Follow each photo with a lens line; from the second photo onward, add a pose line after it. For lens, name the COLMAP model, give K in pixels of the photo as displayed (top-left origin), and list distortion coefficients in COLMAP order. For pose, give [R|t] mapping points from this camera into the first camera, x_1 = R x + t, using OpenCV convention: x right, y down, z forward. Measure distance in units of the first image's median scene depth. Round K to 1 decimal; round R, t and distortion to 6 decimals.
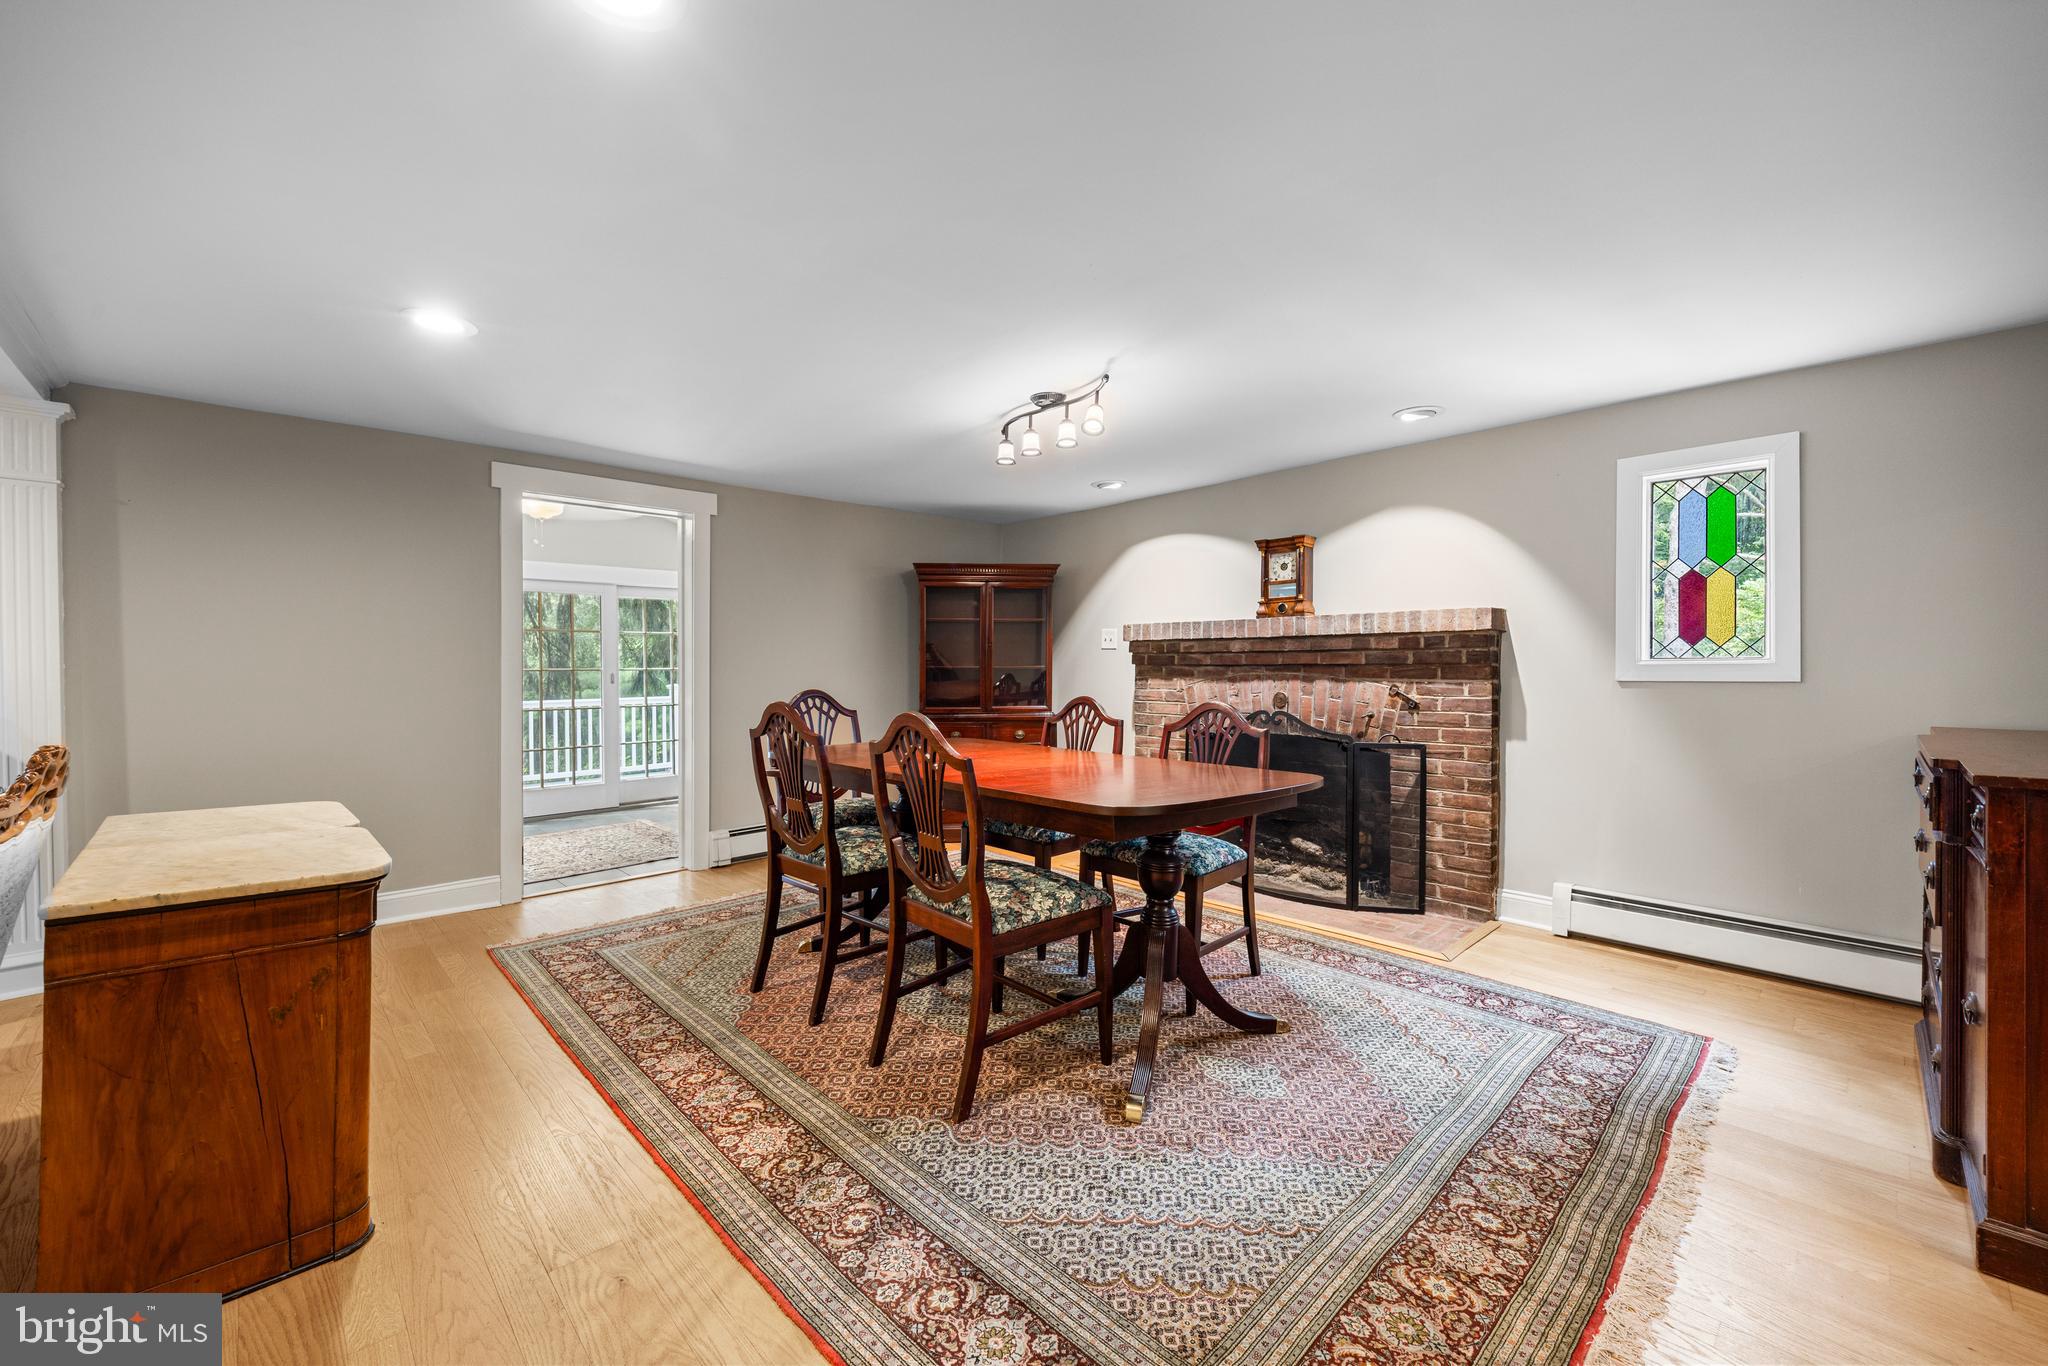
lens RADIAL K [[794.0, 0, 1026.4], [0, 794.0, 674.2], [0, 0, 1]] dist [0.004470, -0.001159]
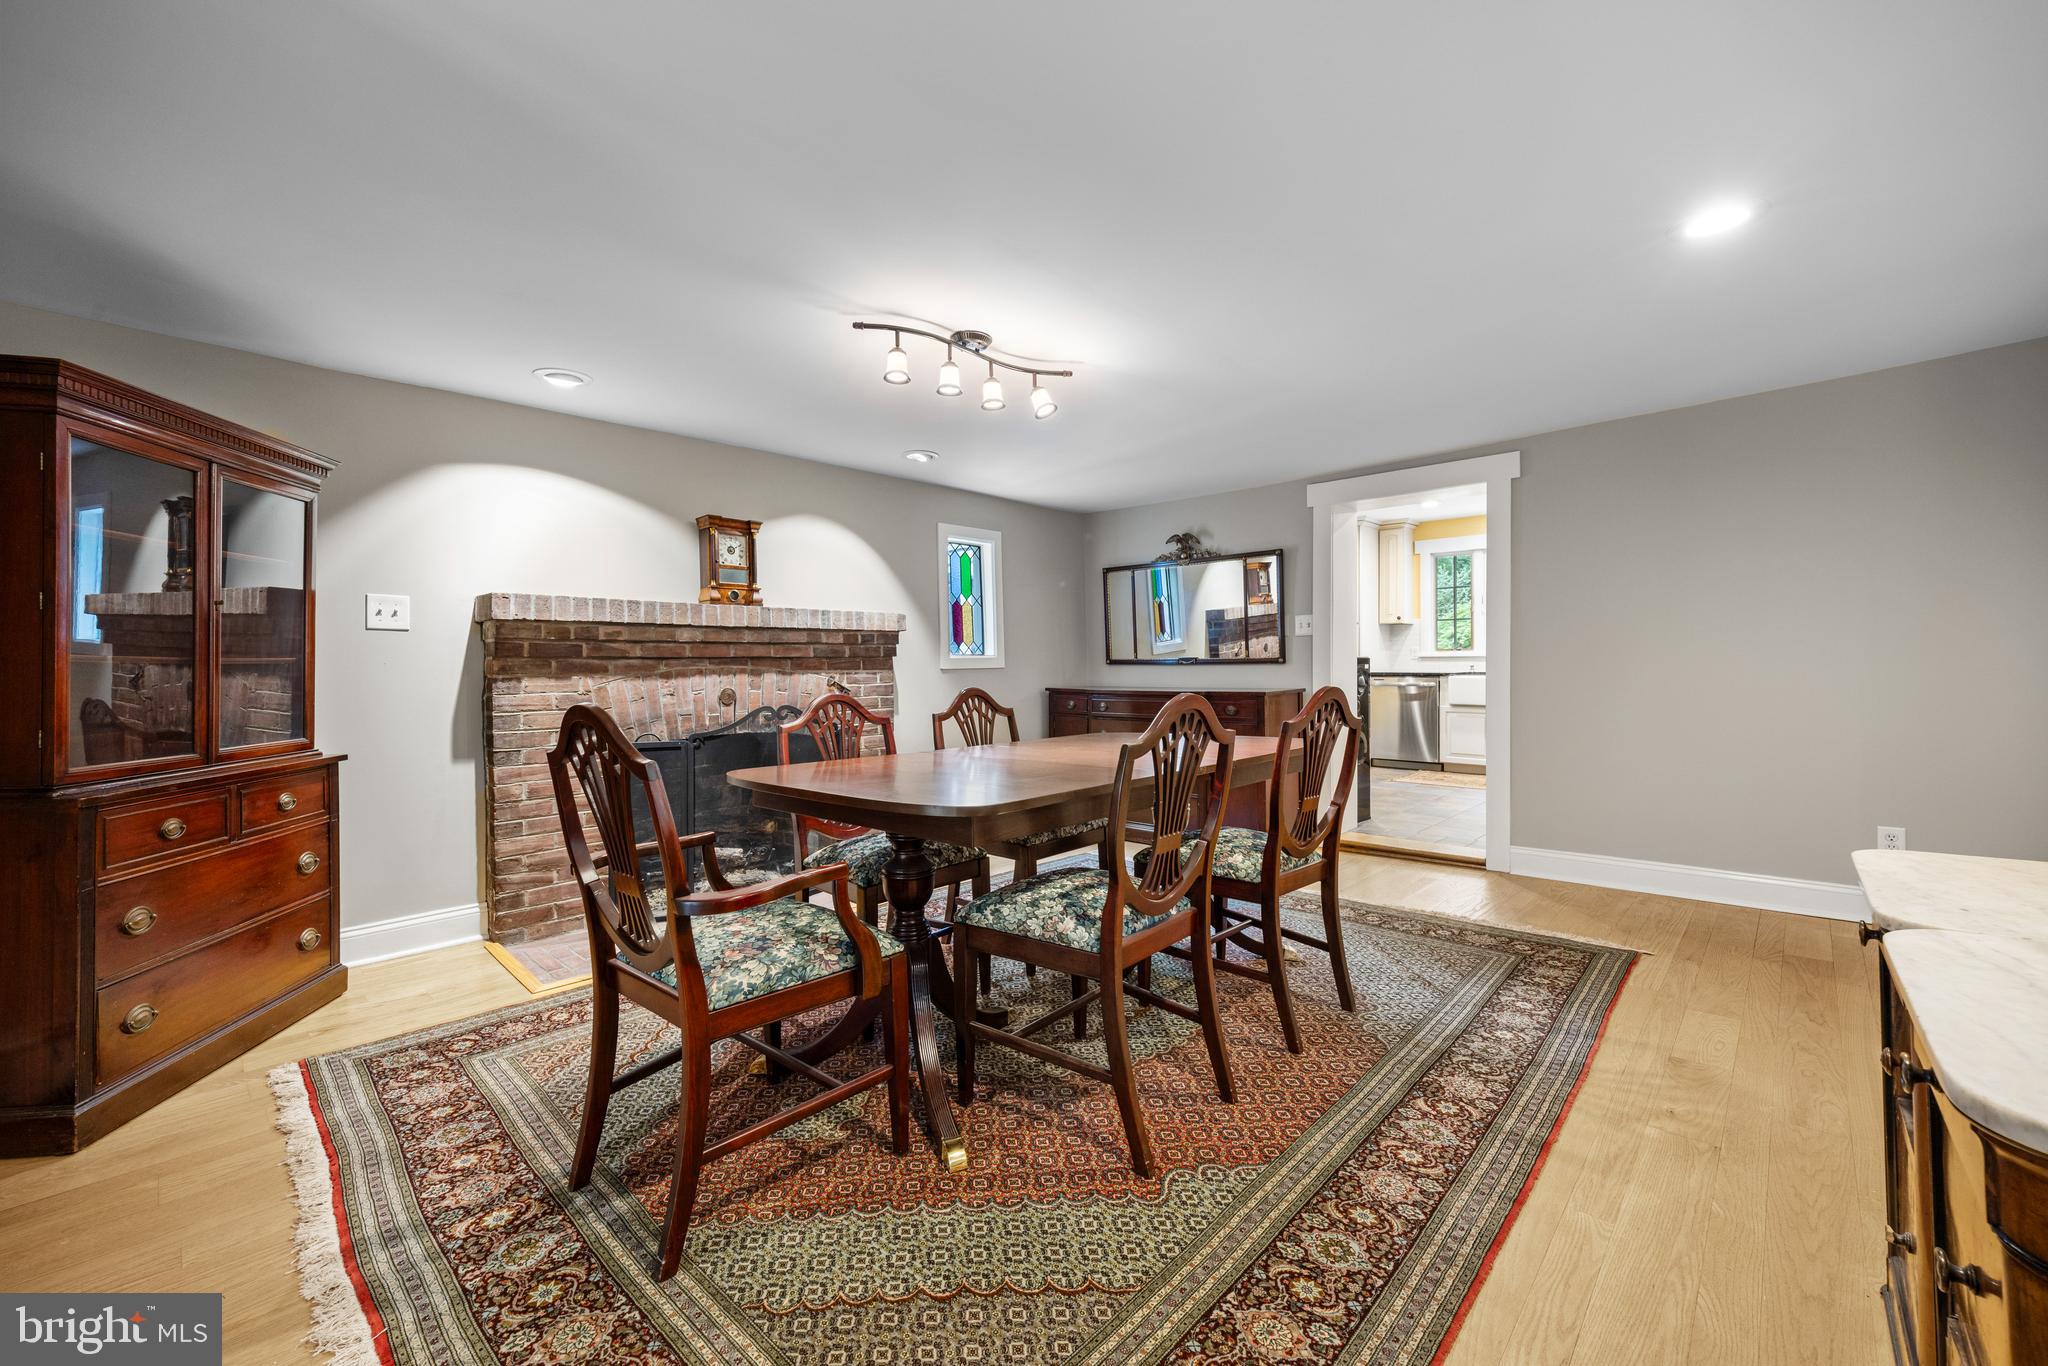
lens RADIAL K [[794.0, 0, 1009.5], [0, 794.0, 665.8], [0, 0, 1]] dist [0.004470, -0.001159]
pose [[-0.014454, 0.005480, 0.999881, -0.660840], [0.023359, 0.999714, -0.005142, 0.010998], [-0.999623, 0.023282, -0.014578, 0.771324]]
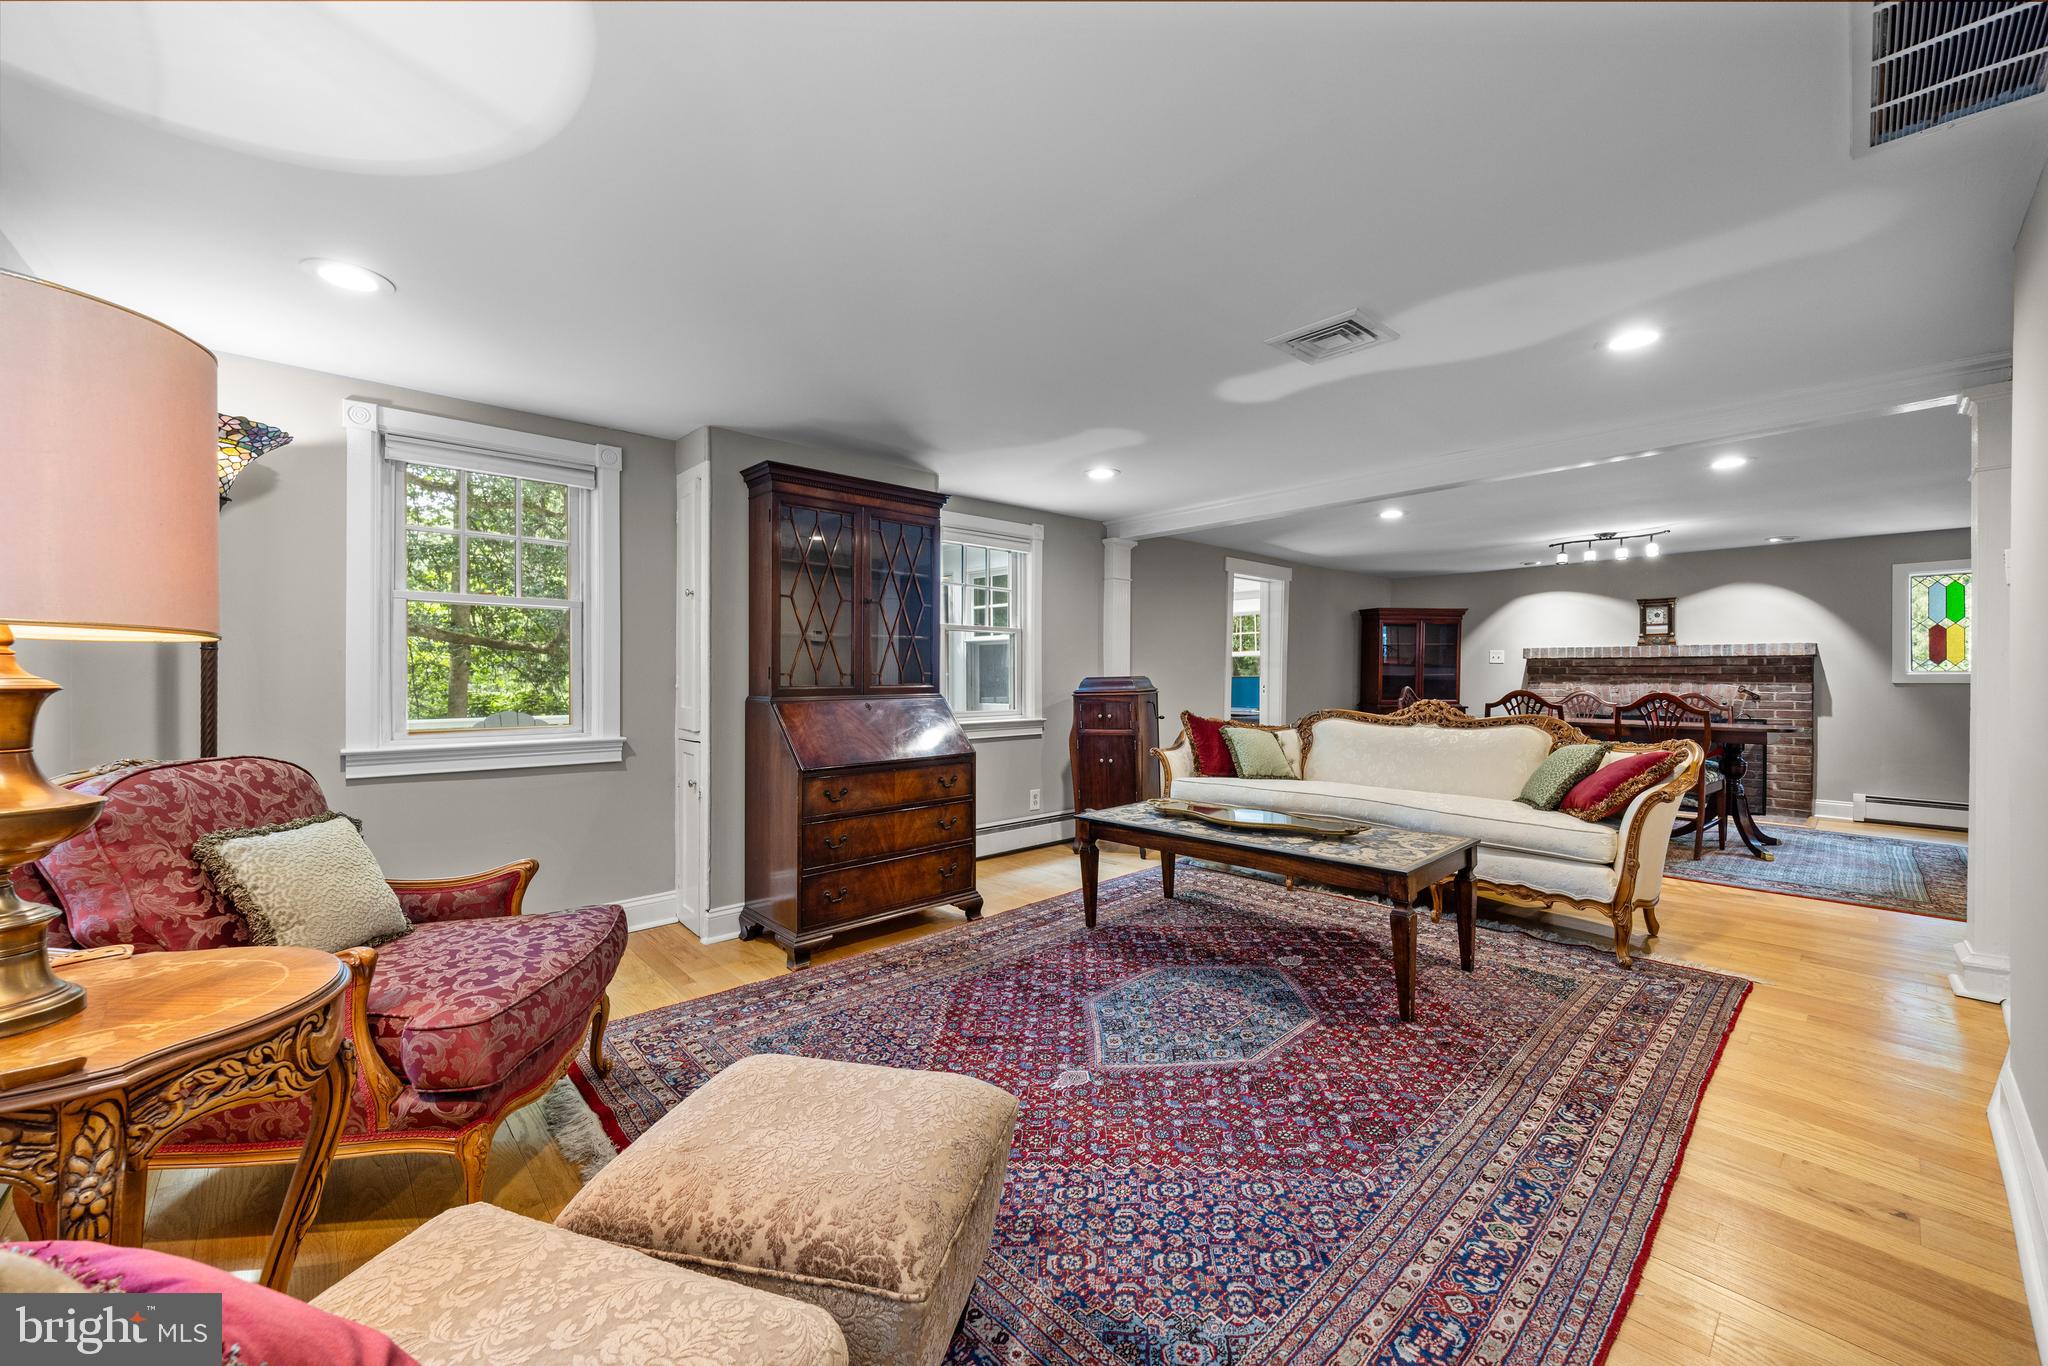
lens RADIAL K [[794.0, 0, 1022.8], [0, 794.0, 672.9], [0, 0, 1]] dist [0.004470, -0.001159]
pose [[0.999257, 0.010036, -0.037208, -1.059040], [-0.010683, 0.999795, -0.017228, 0.032922], [0.037028, 0.017612, 0.999159, -0.812869]]
